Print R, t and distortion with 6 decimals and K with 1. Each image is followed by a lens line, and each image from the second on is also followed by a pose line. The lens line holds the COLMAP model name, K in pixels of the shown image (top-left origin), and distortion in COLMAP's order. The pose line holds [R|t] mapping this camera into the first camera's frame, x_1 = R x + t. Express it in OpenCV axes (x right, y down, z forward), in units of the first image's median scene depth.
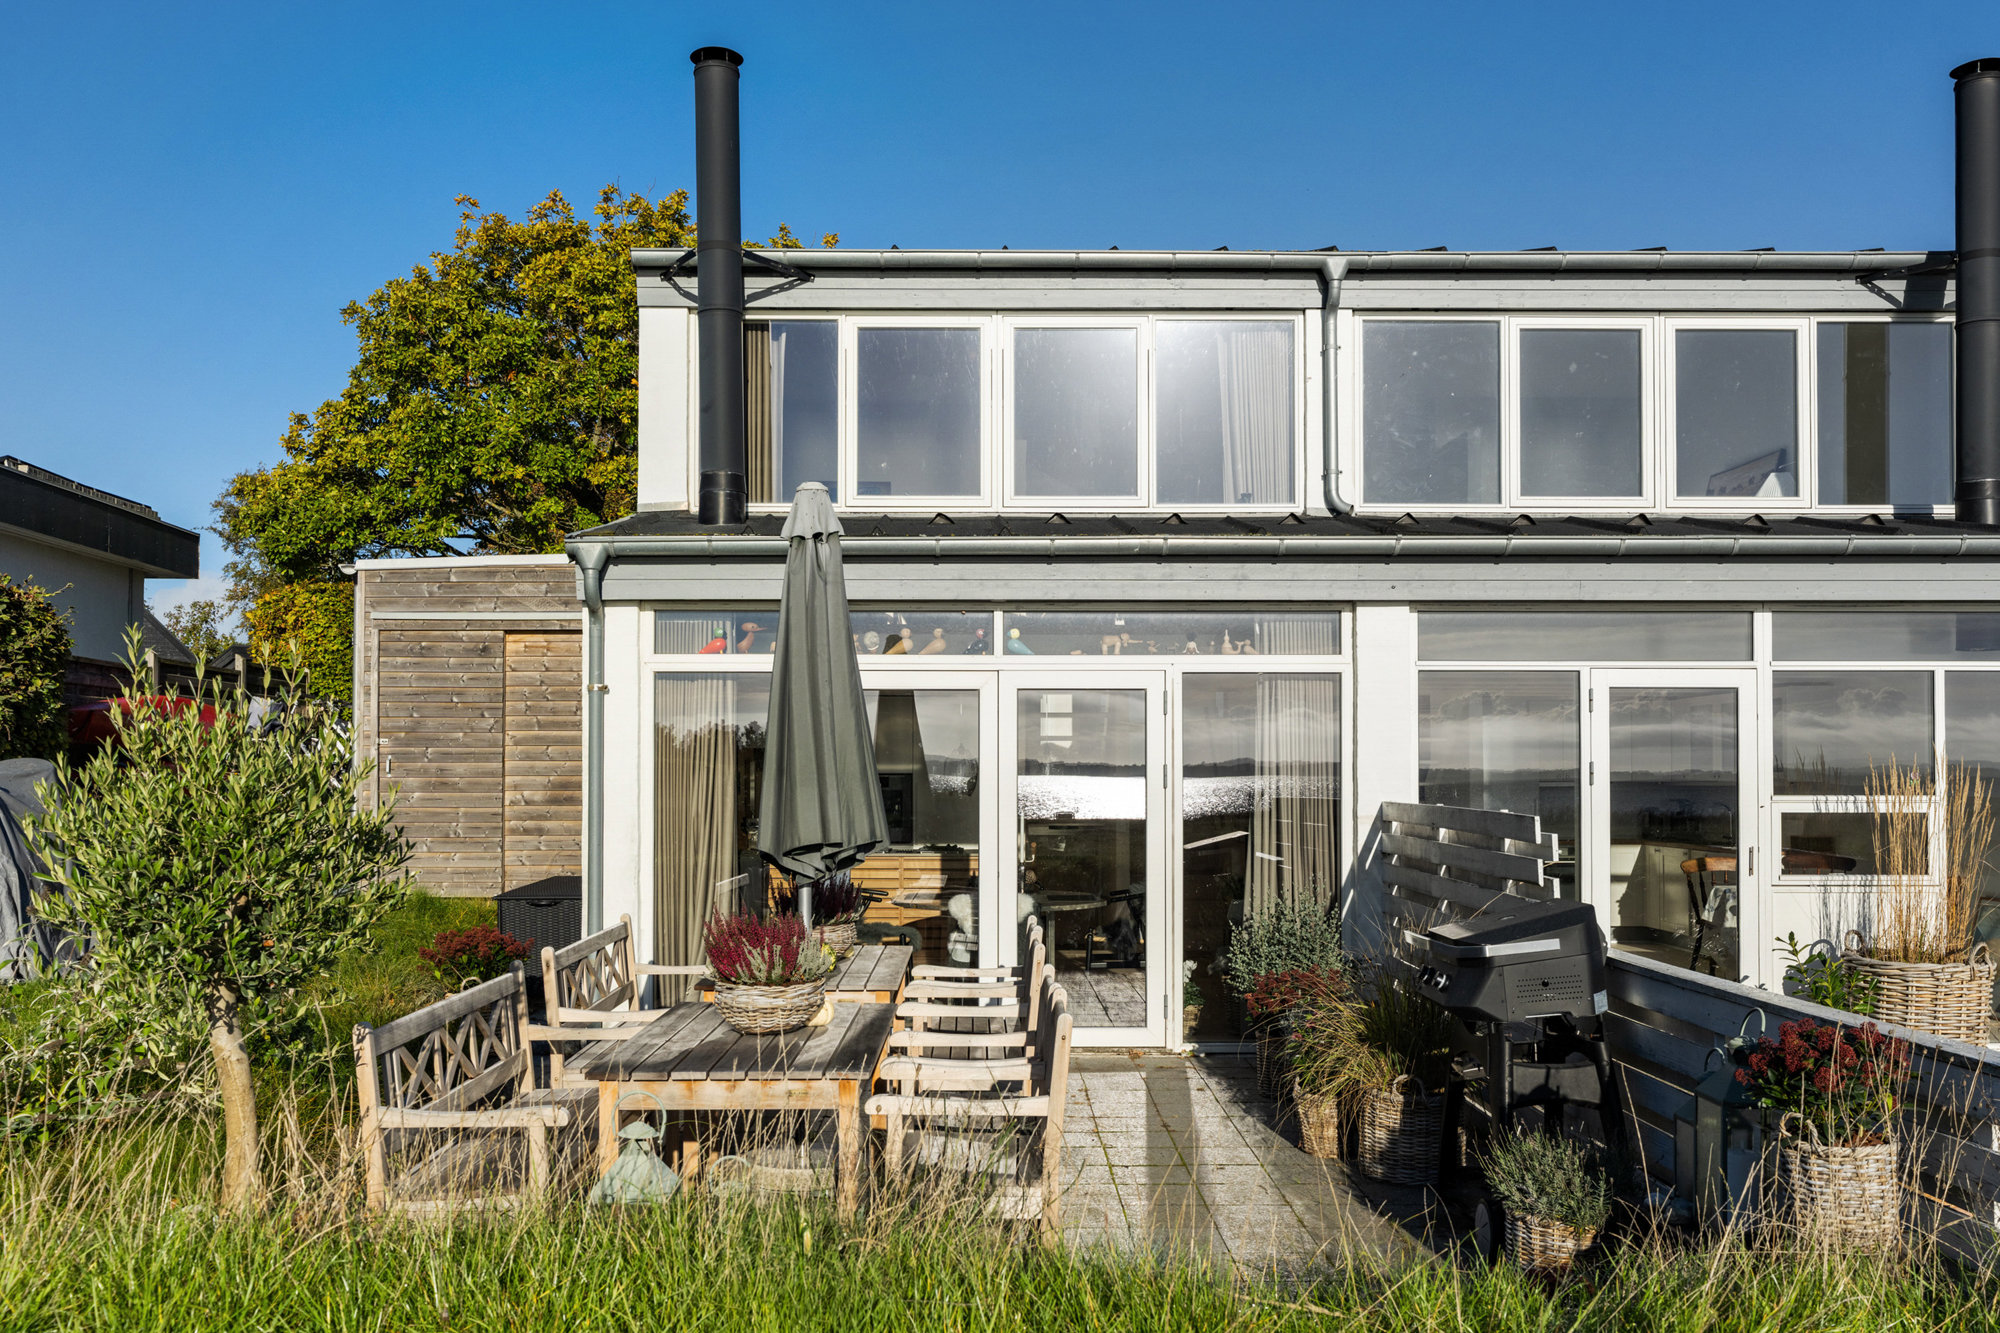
lens RADIAL K [[1726.2, 0, 994.7], [0, 1726.2, 680.8], [0, 0, 1]] dist [0.018186, -0.001236]
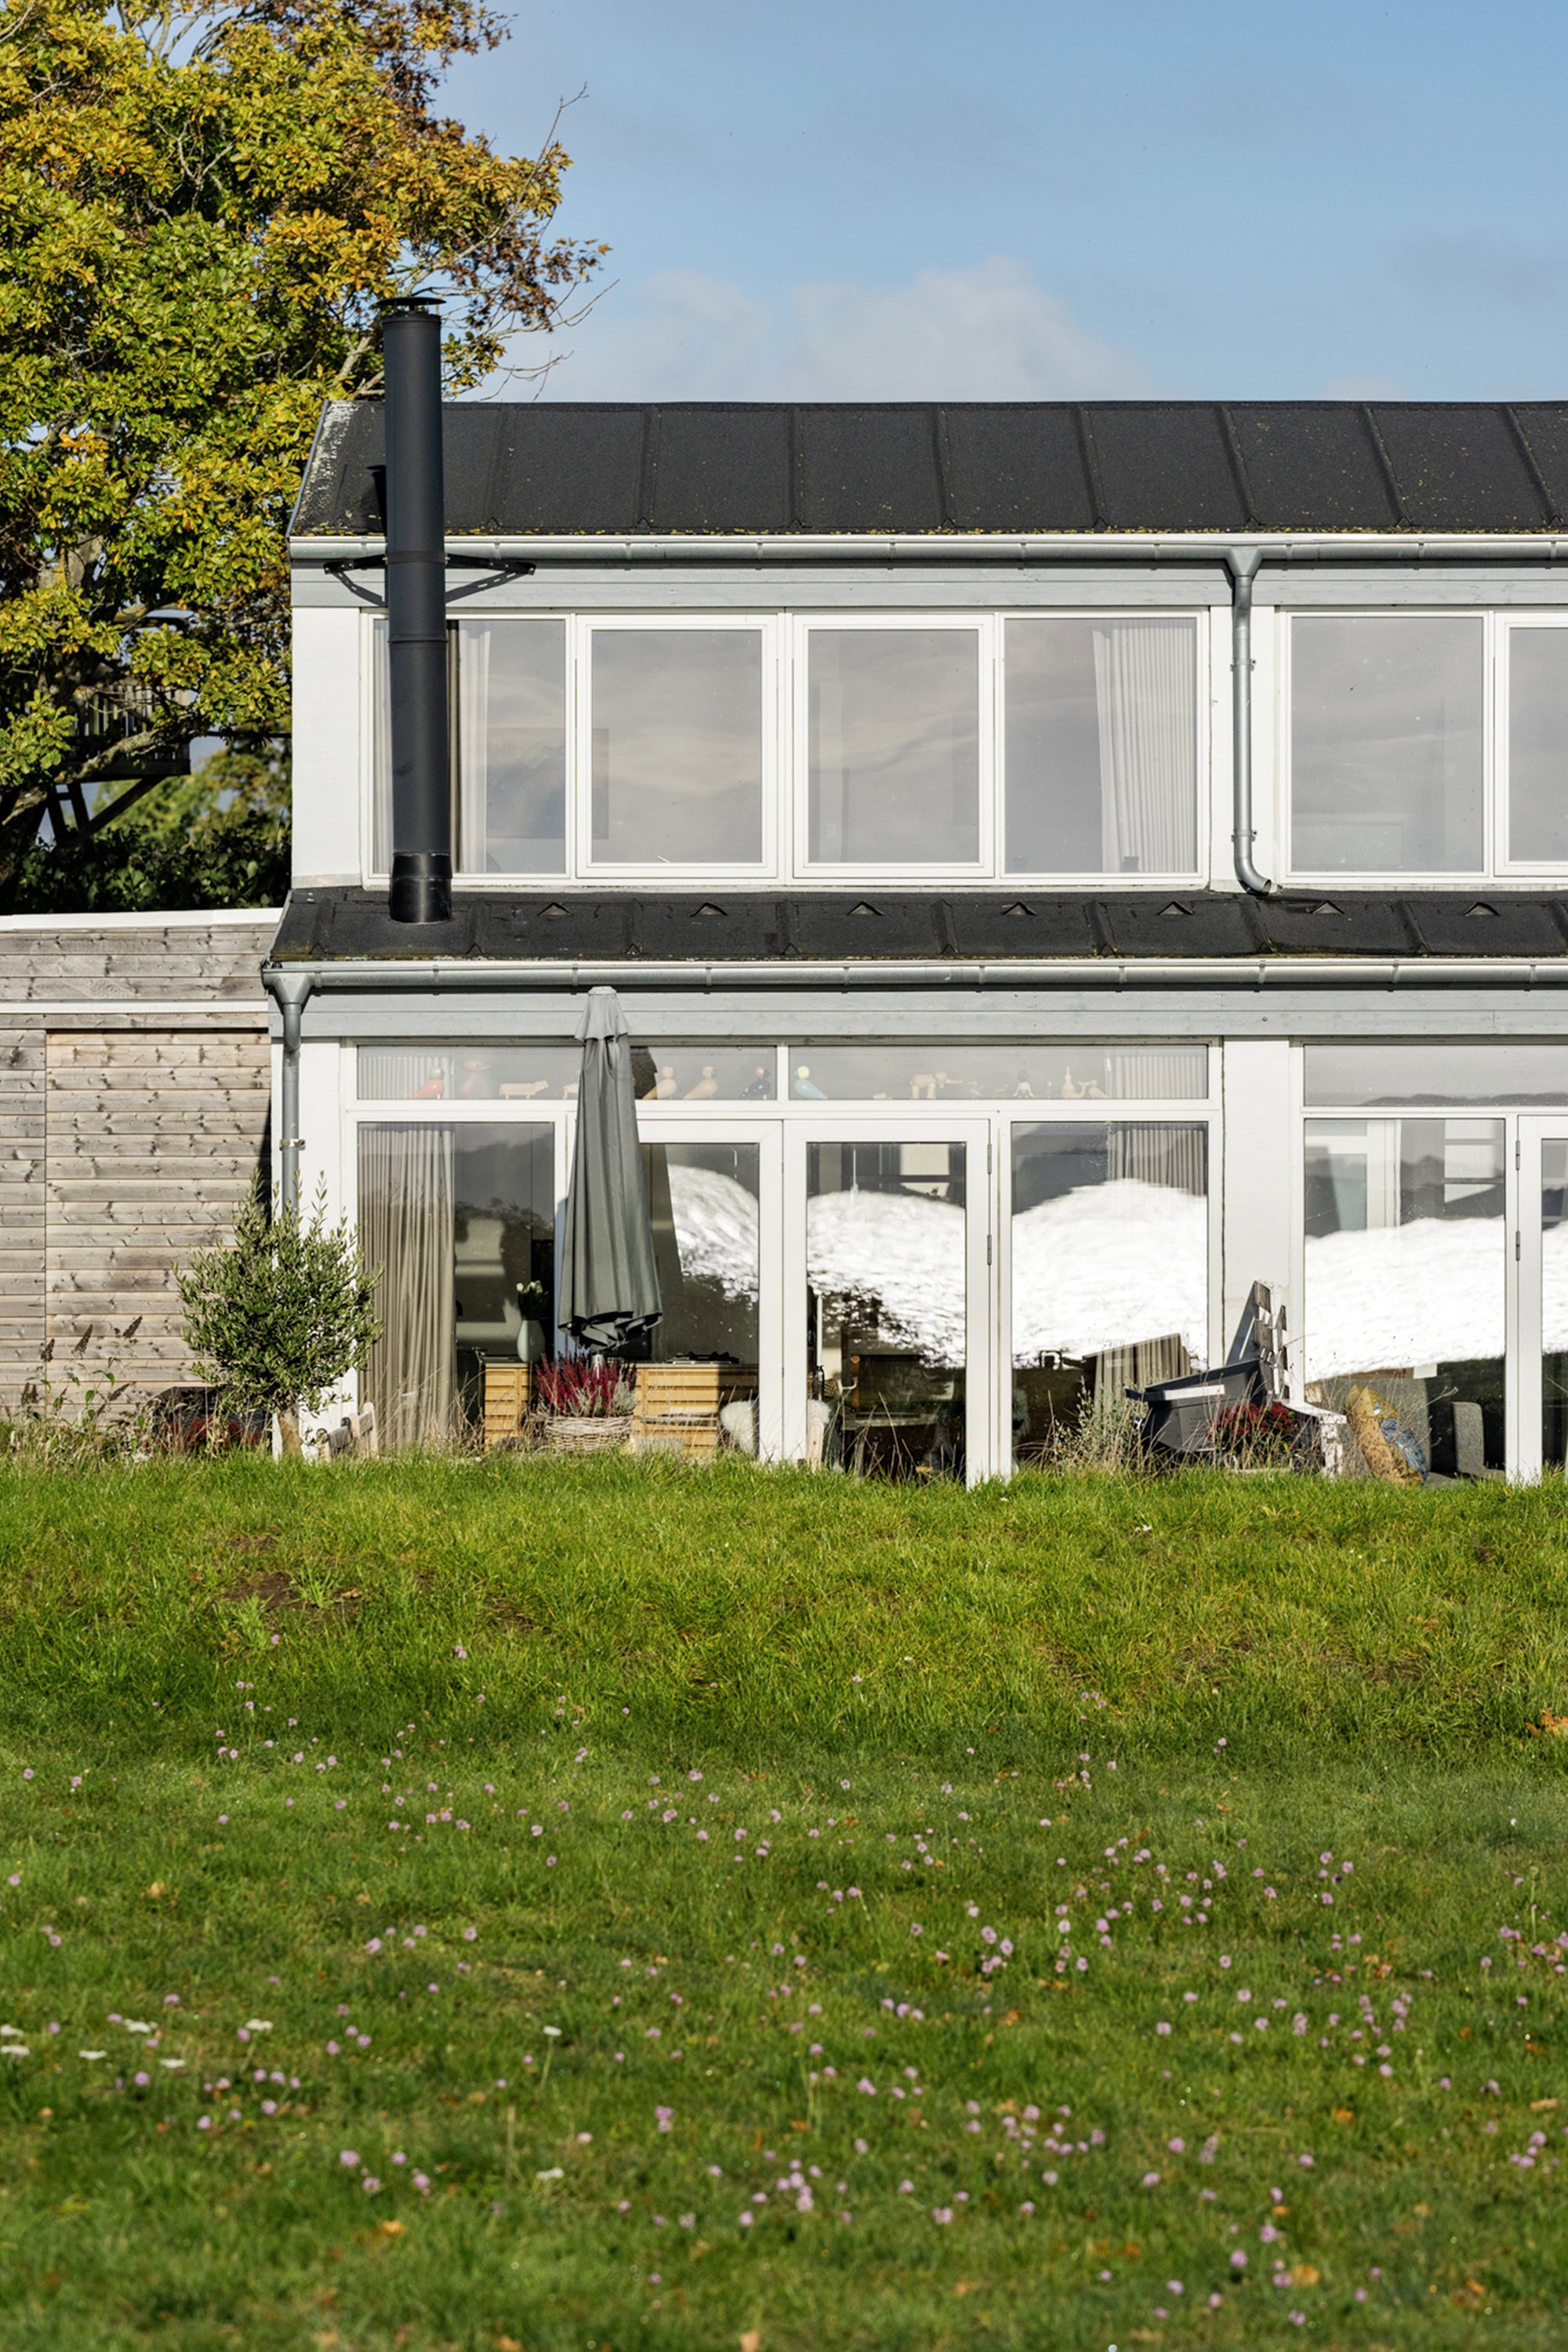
lens RADIAL K [[9082.4, 0, 785.7], [0, 9082.4, 1175.5], [0, 0, 1]] dist [-0.175757, 0.000000]
pose [[0.999935, -0.000564, -0.011354, 0.048123], [0.001144, 0.998688, 0.051201, -0.184010], [0.011311, -0.051211, 0.998624, -3.021028]]
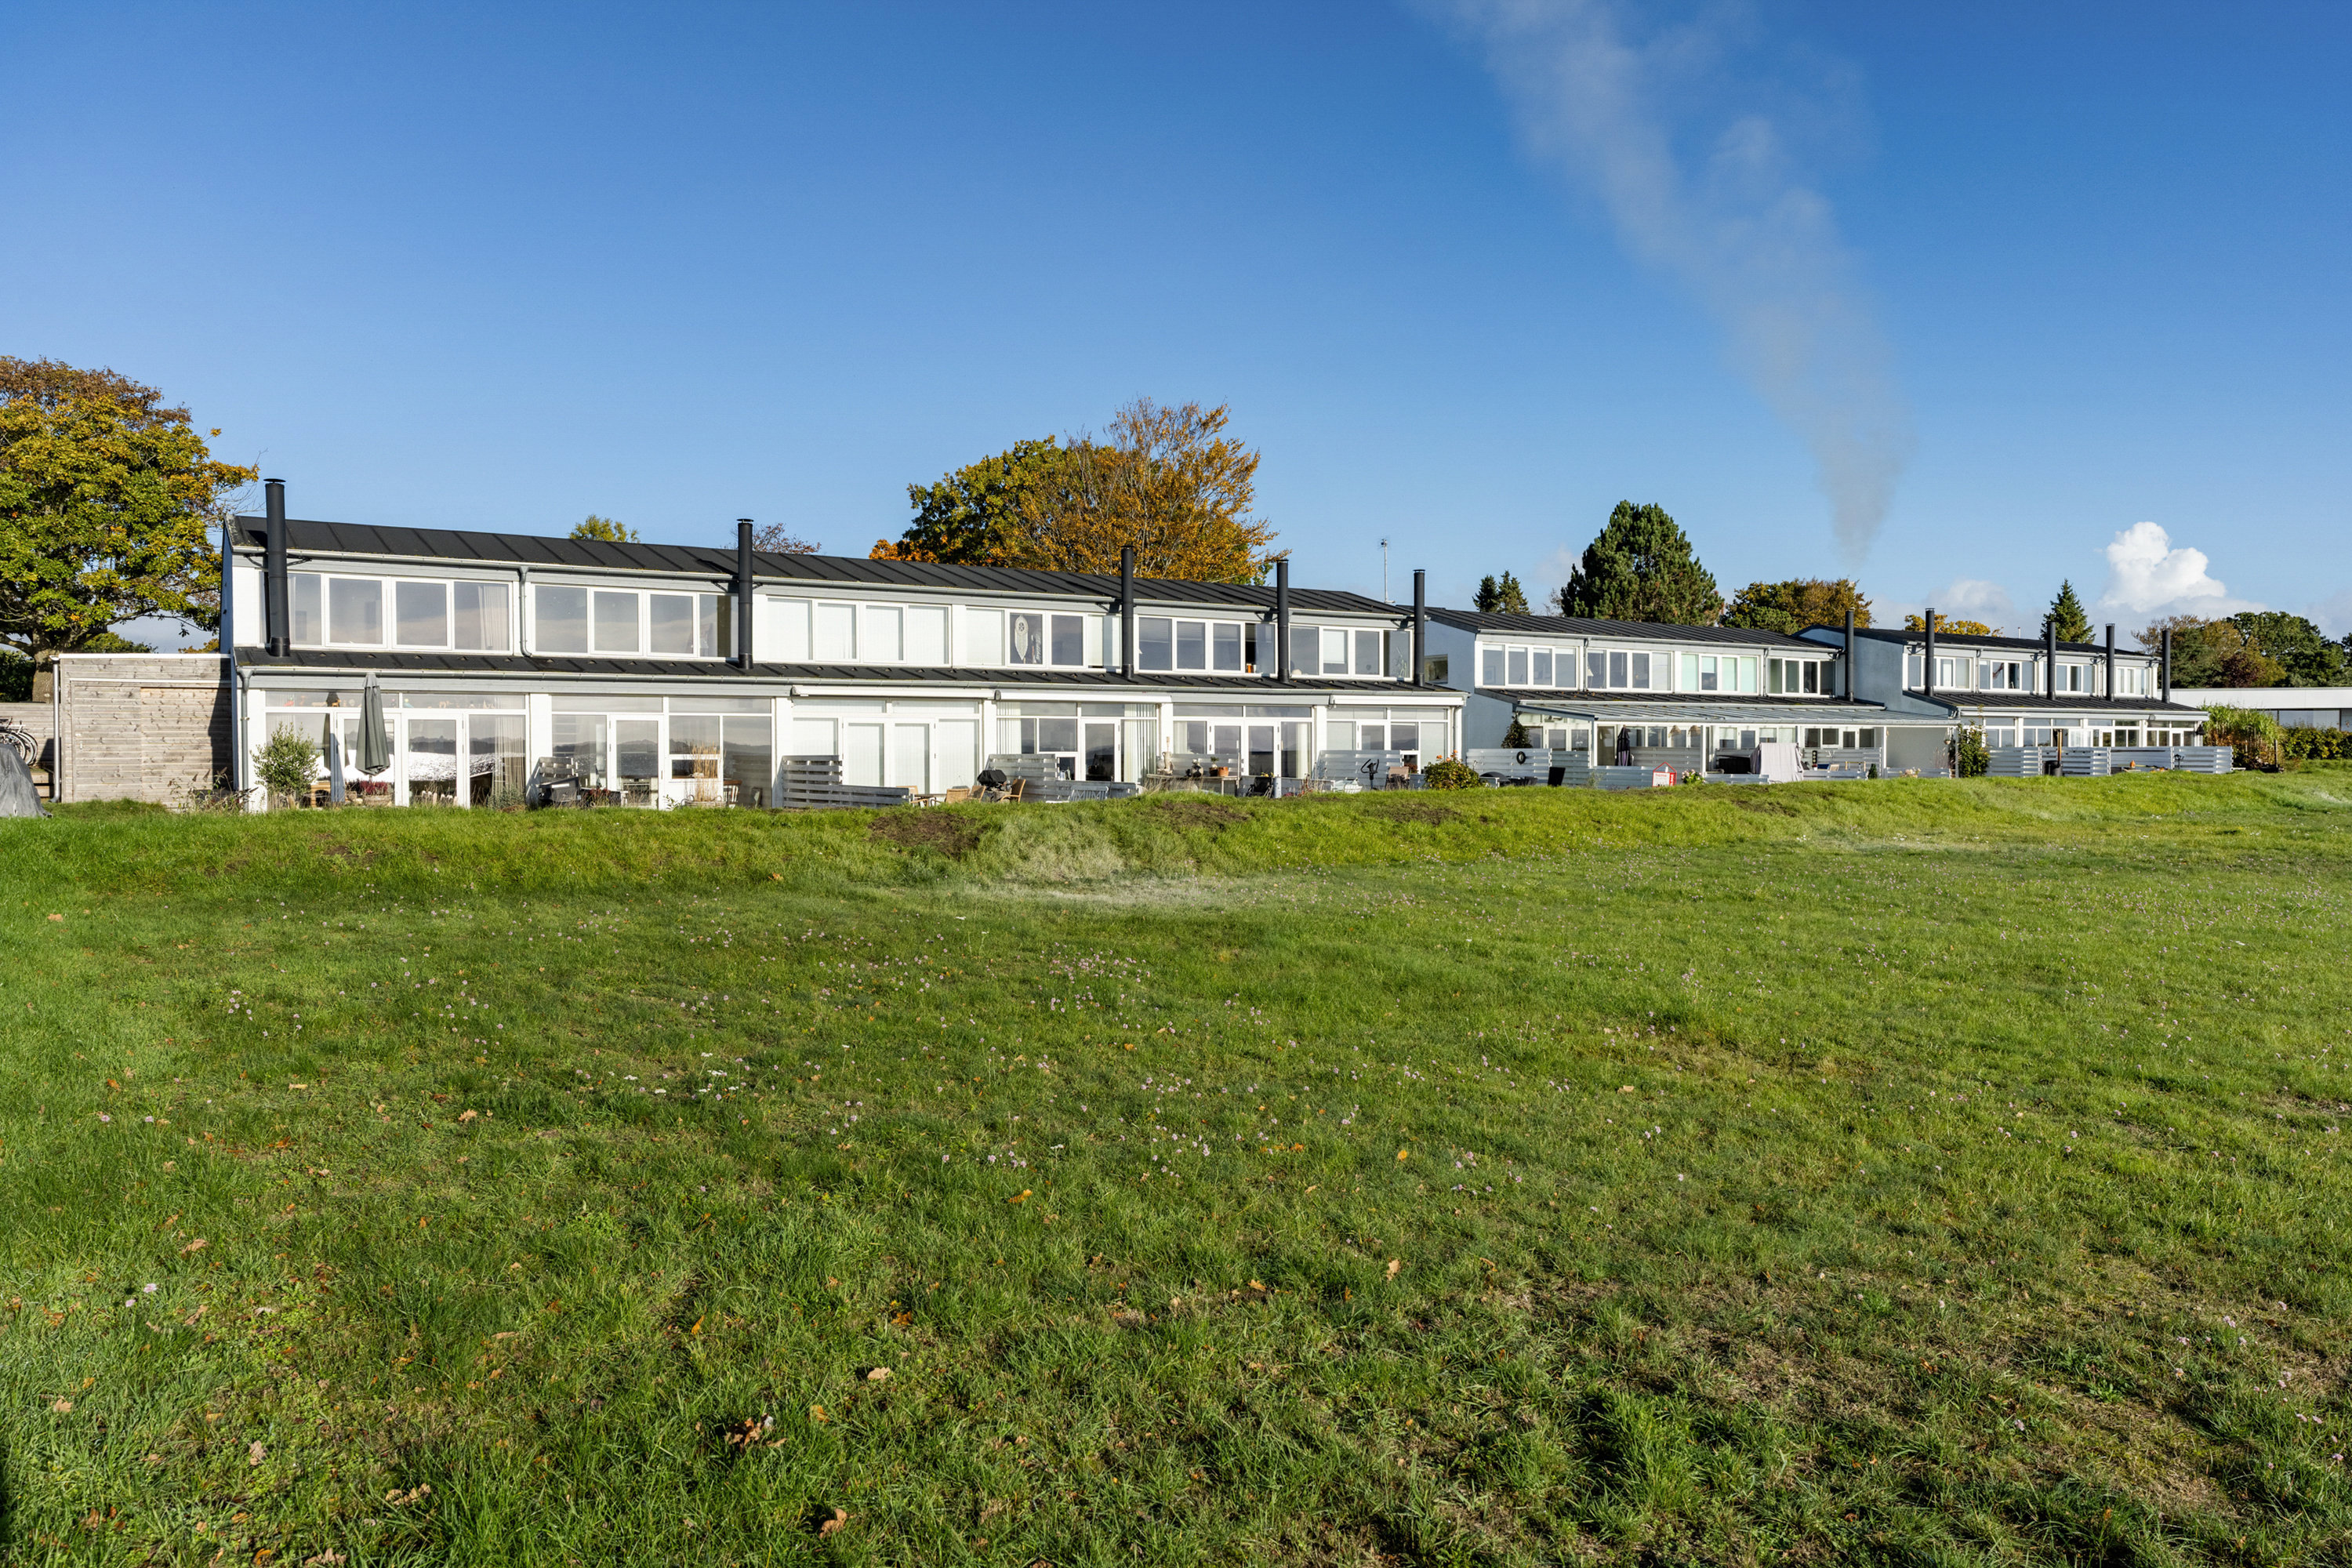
lens RADIAL K [[1588.3, 0, 1181.3], [0, 1588.3, 794.6], [0, 0, 1]] dist [0.012605, 0.002601]
pose [[0.848354, -0.017693, 0.529134, -0.288818], [-0.025410, 0.996929, 0.074073, -0.096103], [-0.528820, -0.076285, 0.845299, -1.883003]]
